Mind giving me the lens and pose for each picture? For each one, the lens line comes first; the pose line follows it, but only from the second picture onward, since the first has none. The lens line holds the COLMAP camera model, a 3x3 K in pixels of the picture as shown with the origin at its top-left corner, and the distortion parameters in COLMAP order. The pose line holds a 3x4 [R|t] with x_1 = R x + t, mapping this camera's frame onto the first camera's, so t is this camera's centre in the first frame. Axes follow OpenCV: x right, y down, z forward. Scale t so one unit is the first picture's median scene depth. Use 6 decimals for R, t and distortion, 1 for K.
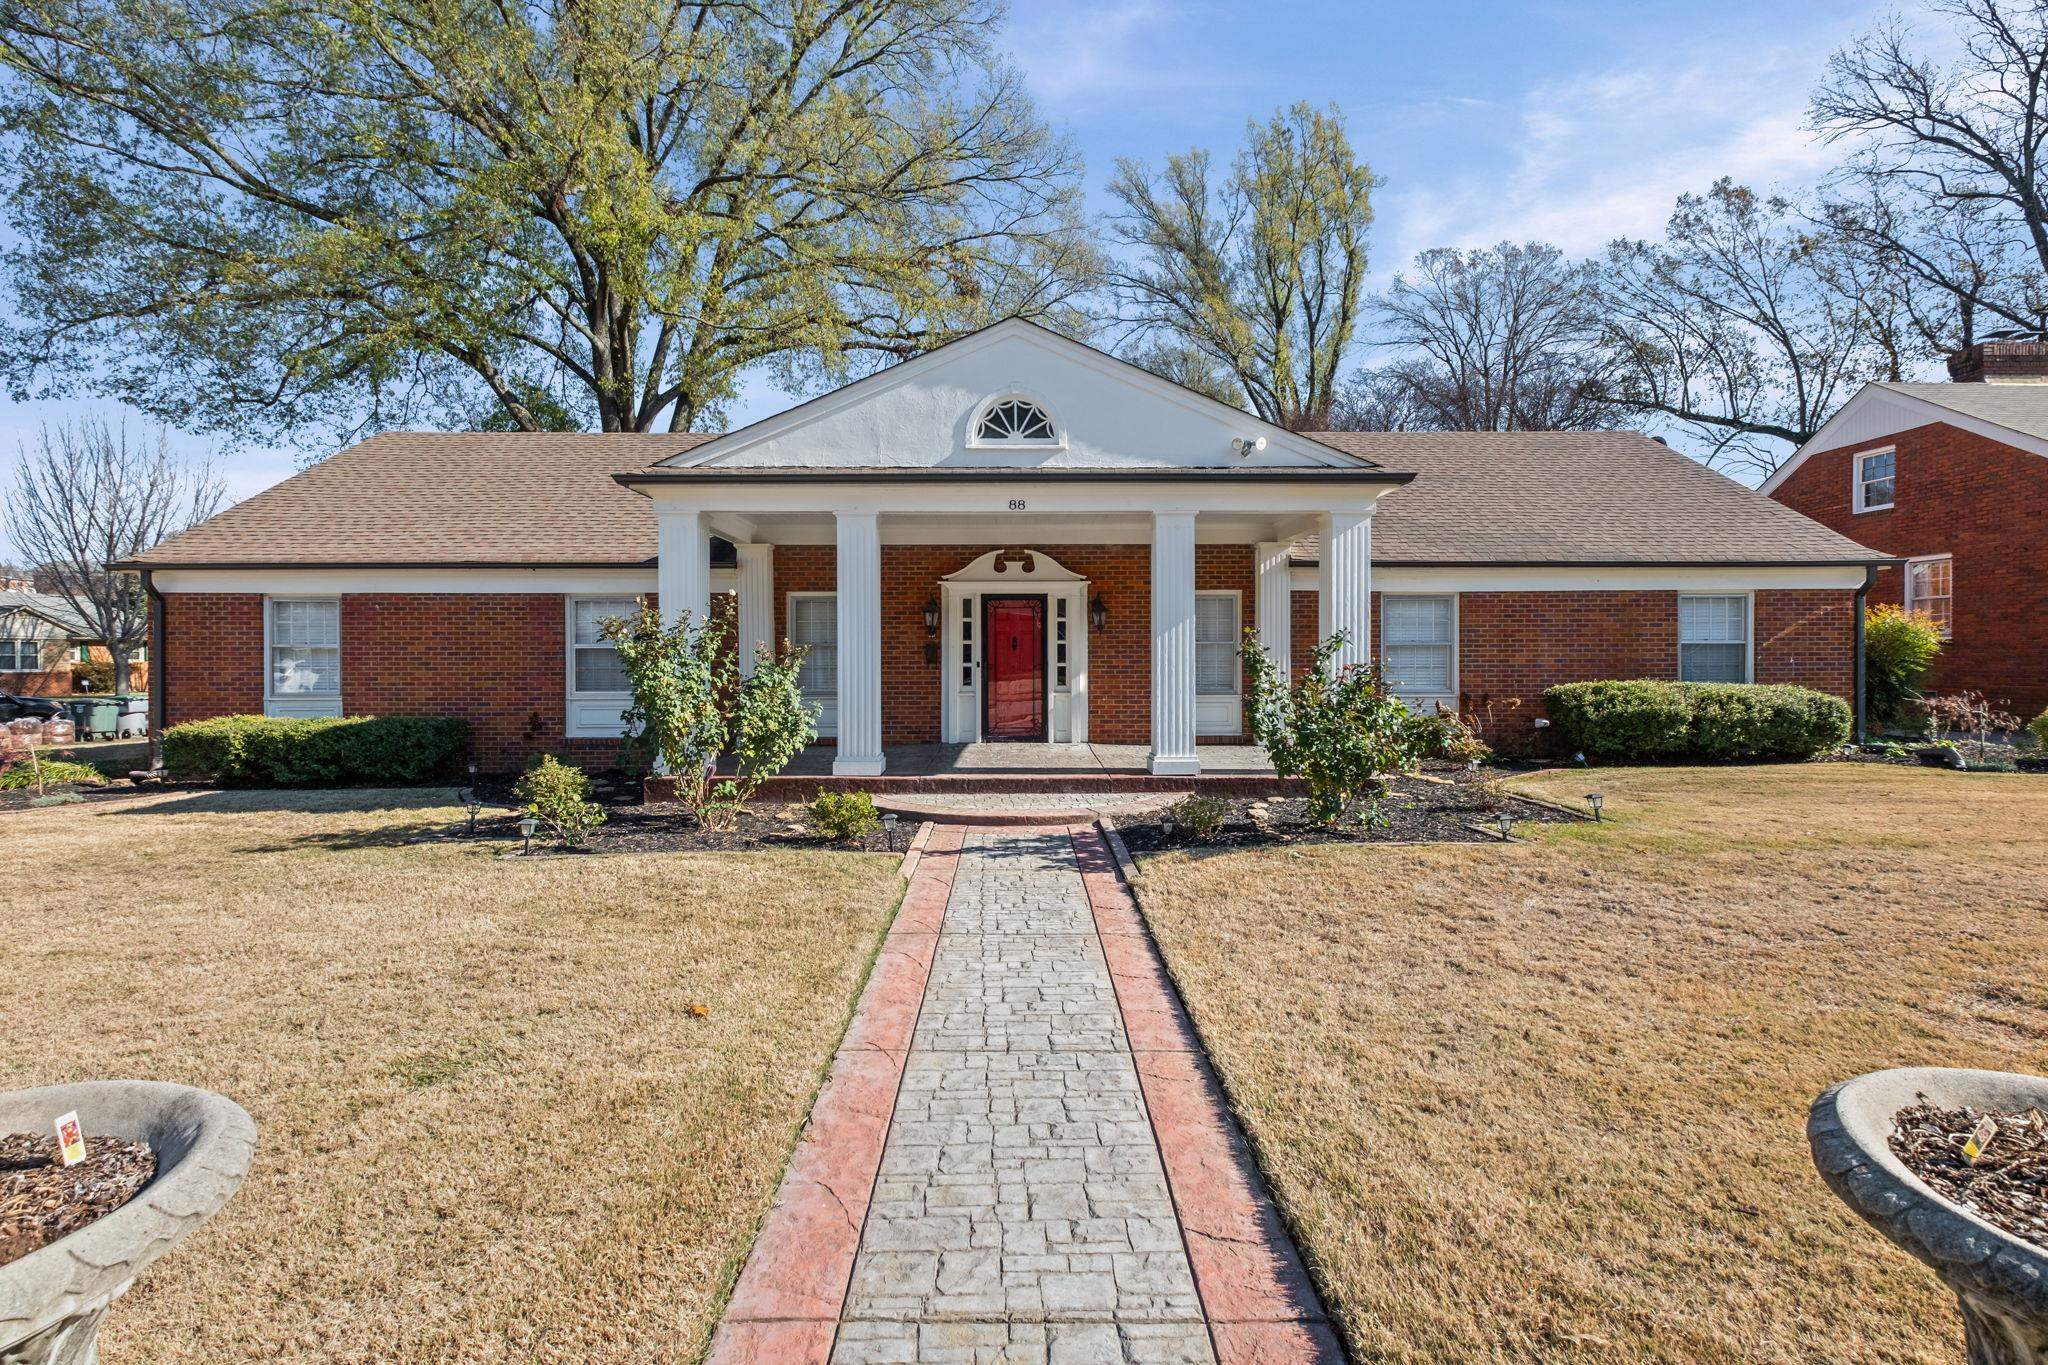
lens RADIAL K [[922.2, 0, 1020.2], [0, 922.2, 664.7], [0, 0, 1]] dist [-0.002016, -0.000450]
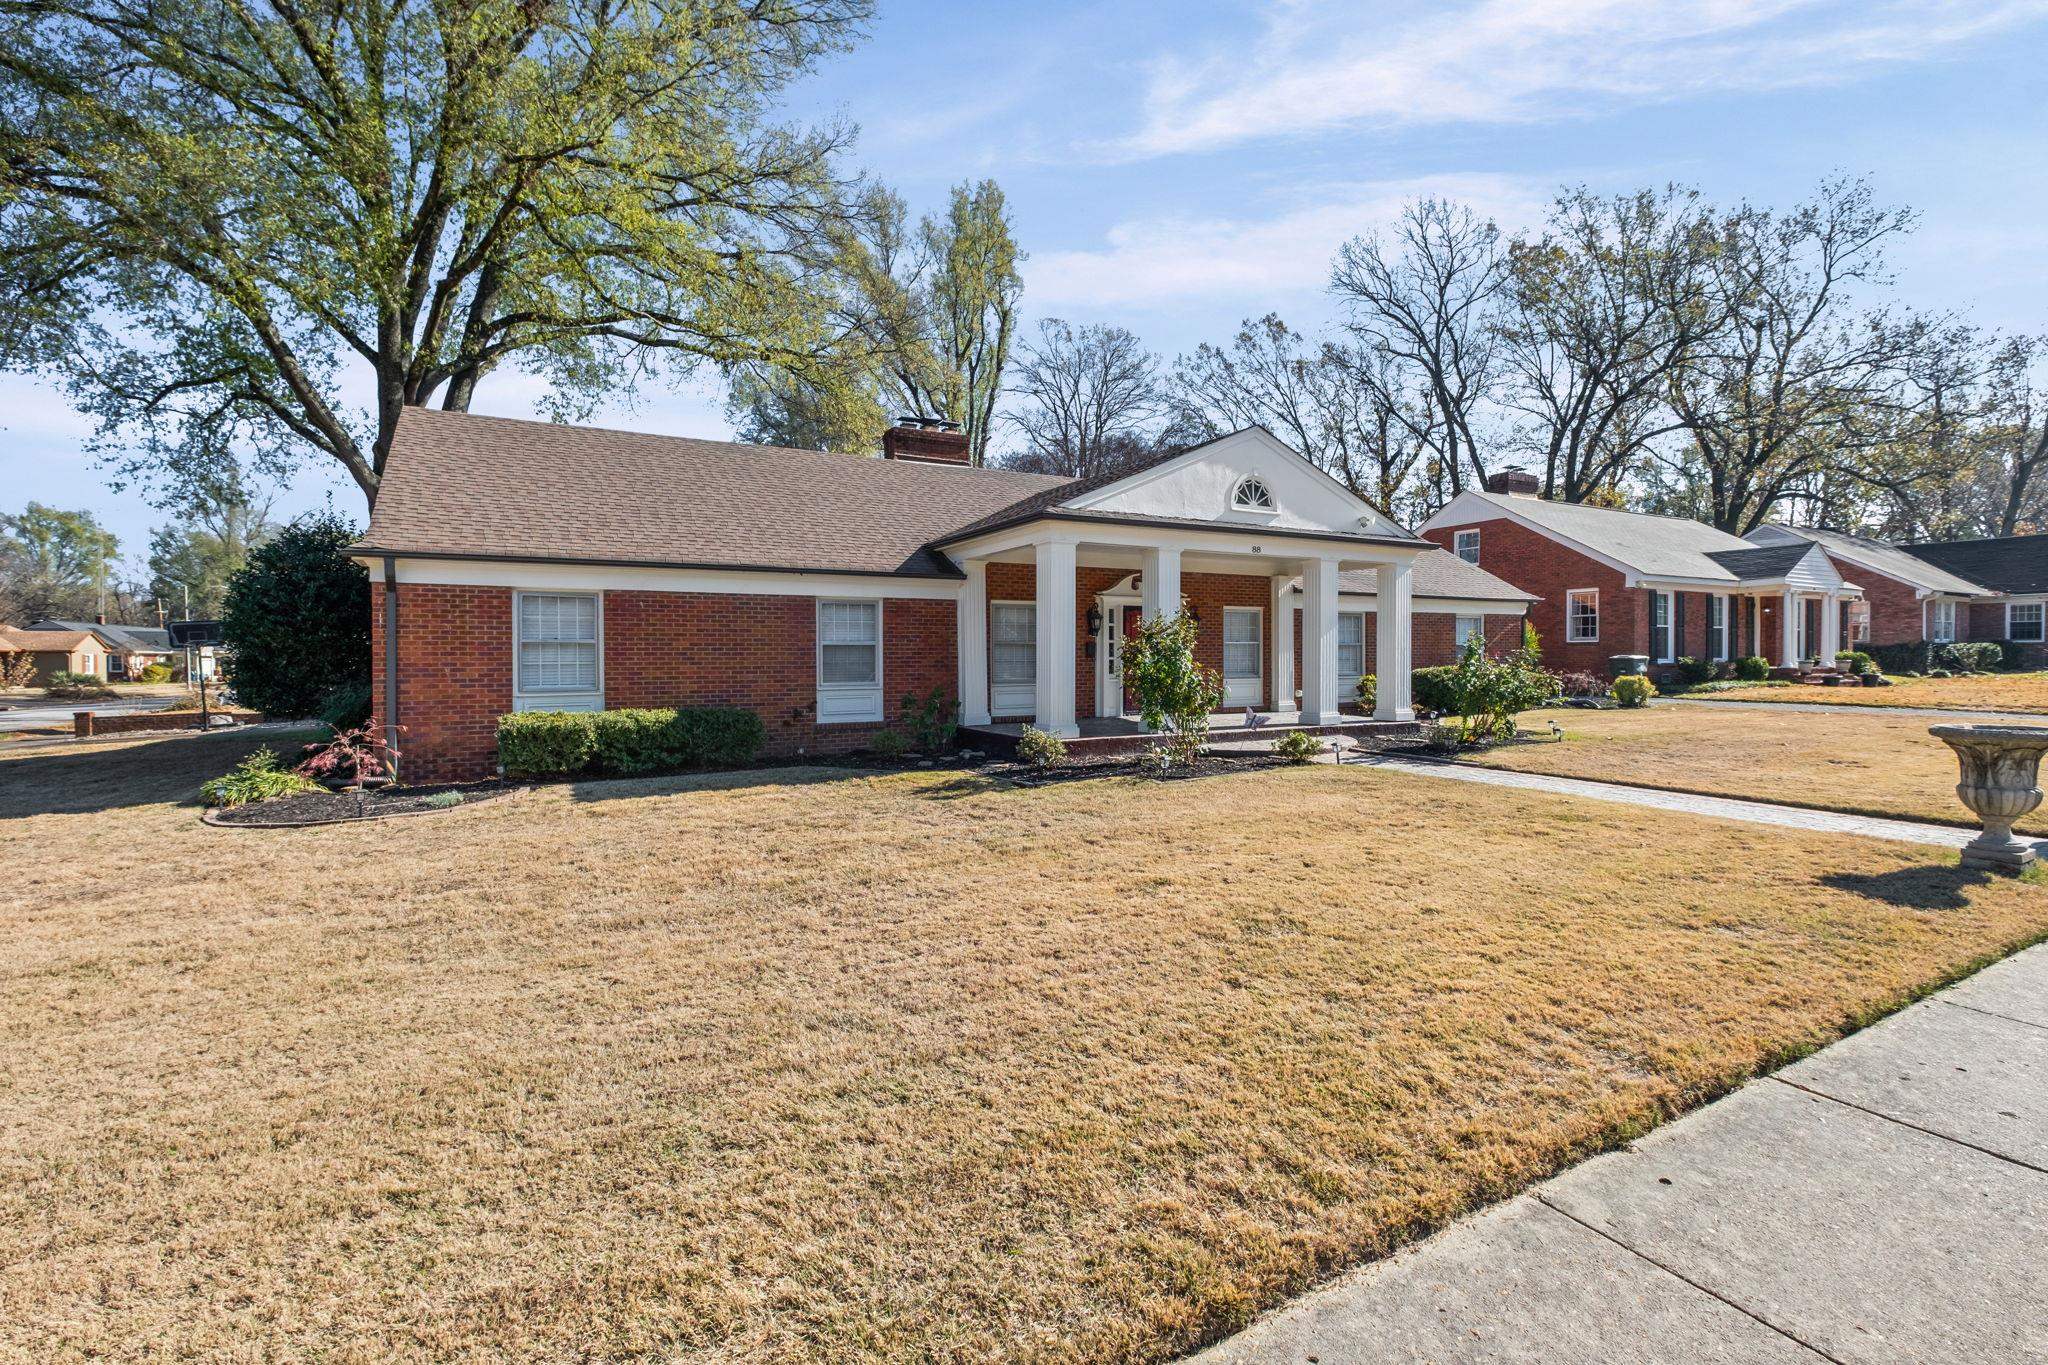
lens RADIAL K [[903.4, 0, 1024.0], [0, 903.4, 682.5], [0, 0, 1]] dist [-0.001895, 0.000210]
pose [[0.880603, -0.015721, 0.473594, -0.792270], [0.009182, 0.999828, 0.016117, 0.013033], [-0.473766, -0.009844, 0.880596, -0.095843]]
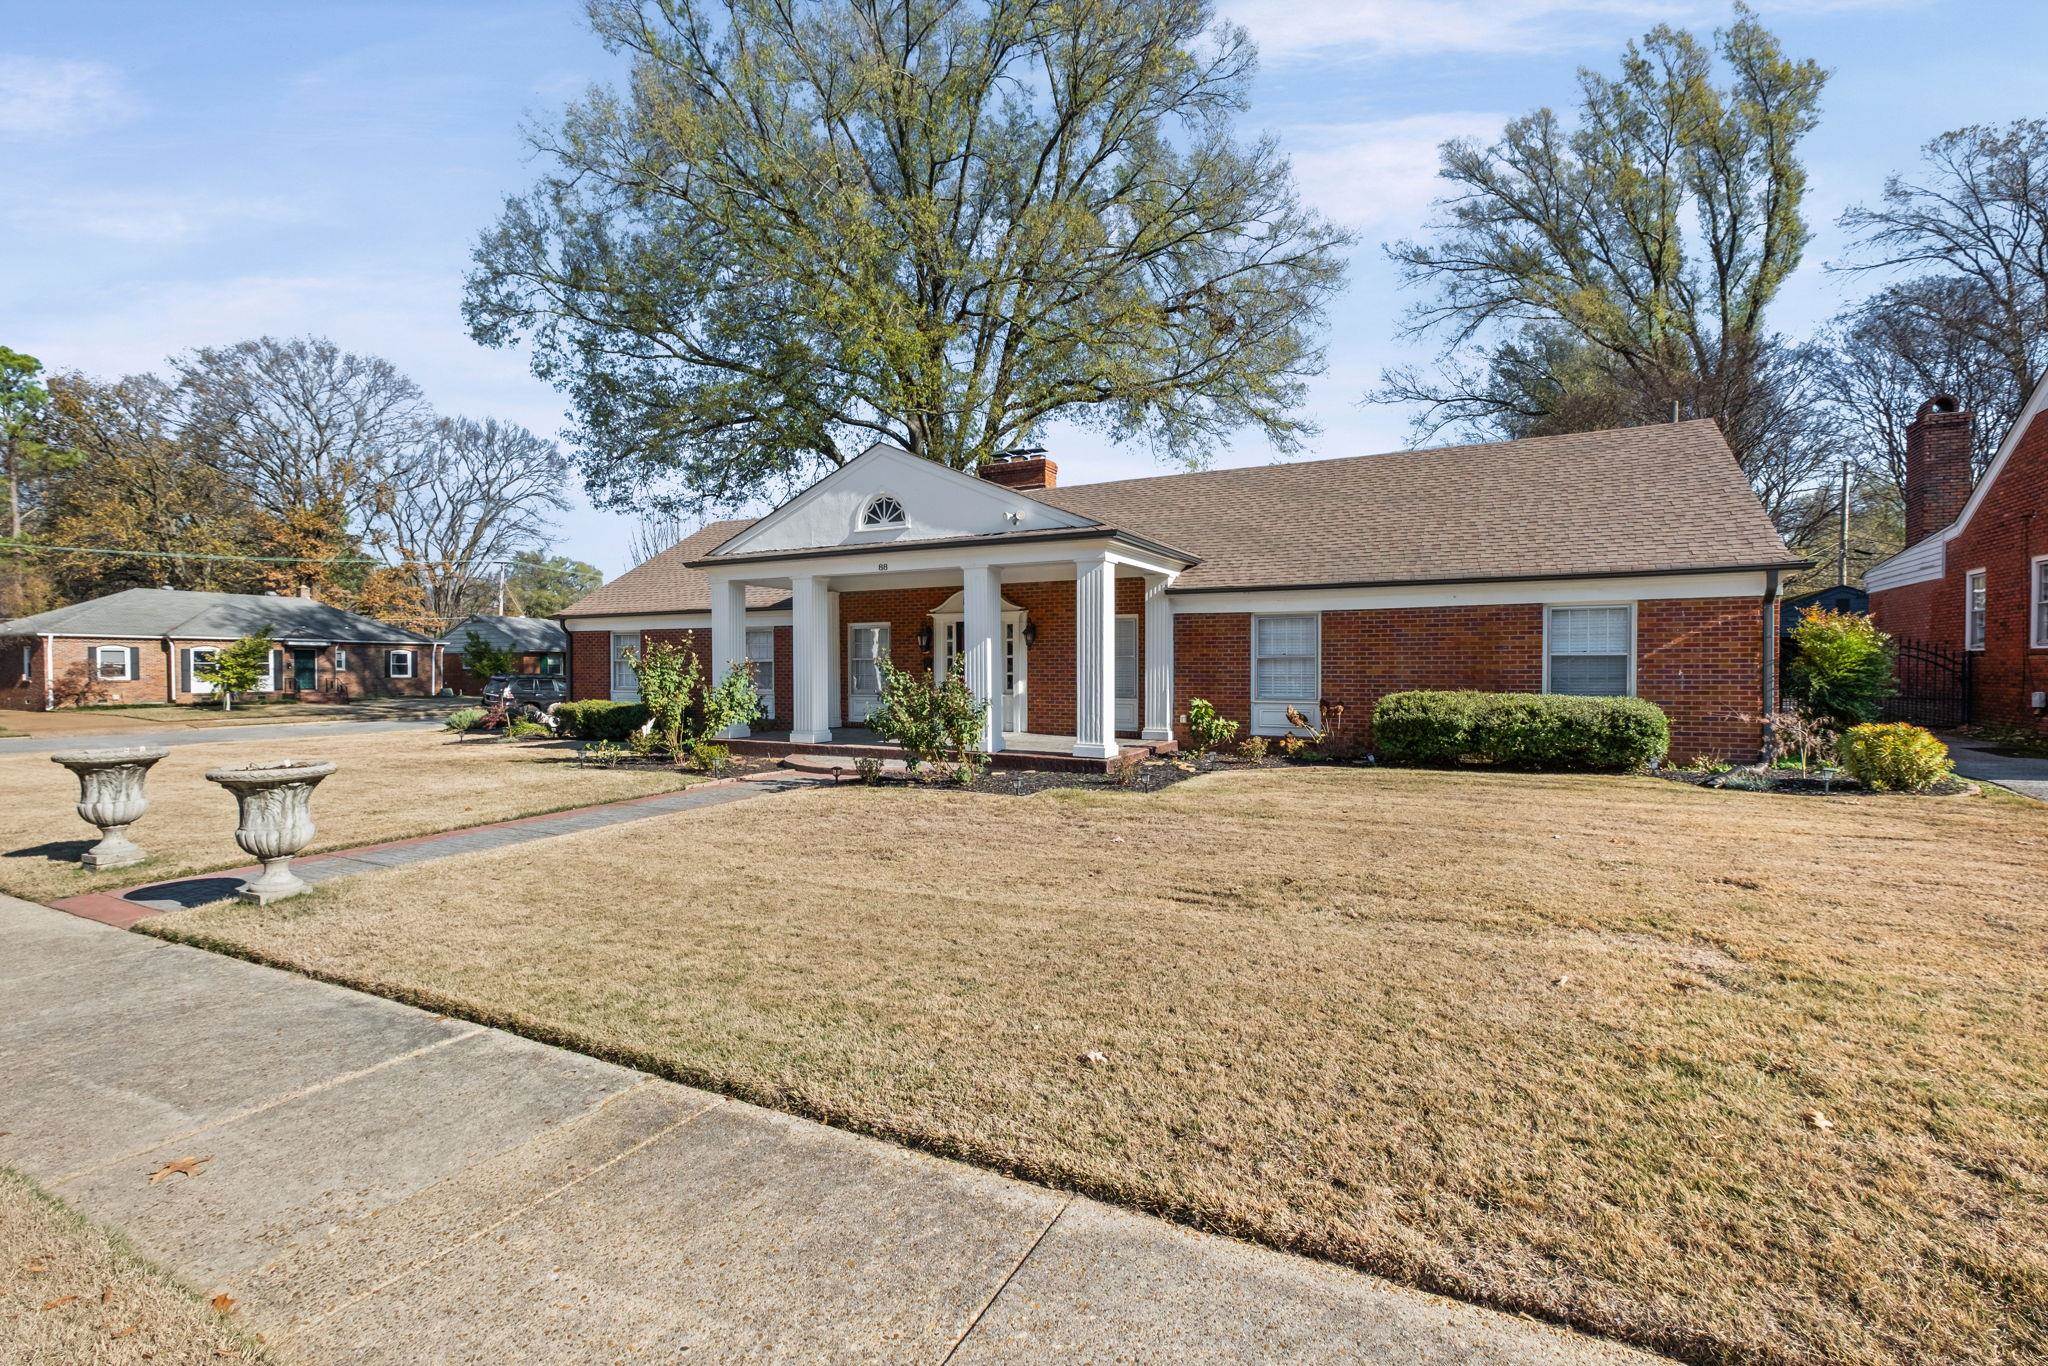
lens RADIAL K [[903.4, 0, 1024.0], [0, 903.4, 683.0], [0, 0, 1]] dist [-0.001895, 0.000210]
pose [[0.886244, 0.009726, -0.463116, 0.670746], [-0.003350, 0.999888, 0.014587, -0.005302], [0.463206, -0.011376, 0.886178, -0.152225]]
